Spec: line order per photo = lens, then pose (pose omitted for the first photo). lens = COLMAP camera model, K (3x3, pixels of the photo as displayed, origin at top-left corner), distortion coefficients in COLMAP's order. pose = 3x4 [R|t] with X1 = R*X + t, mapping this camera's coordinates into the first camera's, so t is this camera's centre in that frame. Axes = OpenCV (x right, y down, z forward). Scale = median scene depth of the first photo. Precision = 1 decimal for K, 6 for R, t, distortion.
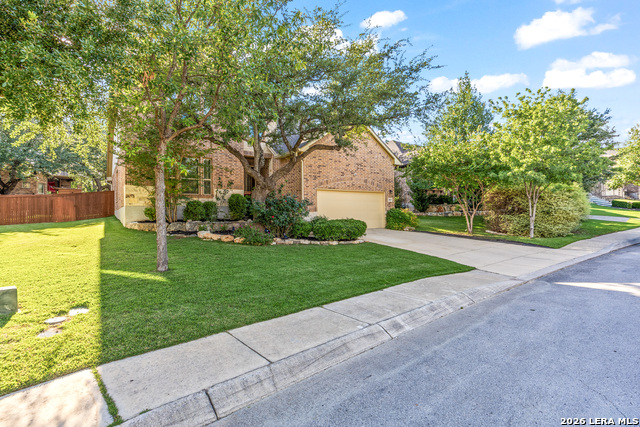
lens RADIAL K [[326.2, 0, 319.8], [0, 326.2, 214.2], [0, 0, 1]] dist [-0.000759, -0.000105]
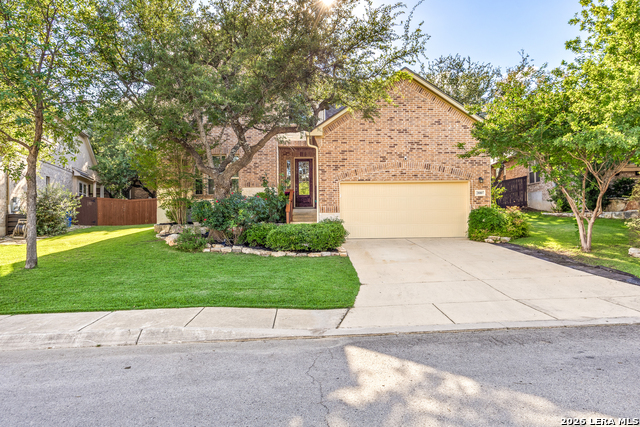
lens RADIAL K [[416.4, 0, 319.8], [0, 416.4, 213.4], [0, 0, 1]] dist [-0.002474, -0.000482]
pose [[0.809912, -0.005146, -0.586529, 0.488439], [0.003185, 0.999985, -0.004375, -0.001792], [0.586543, 0.001675, 0.809916, 0.186616]]
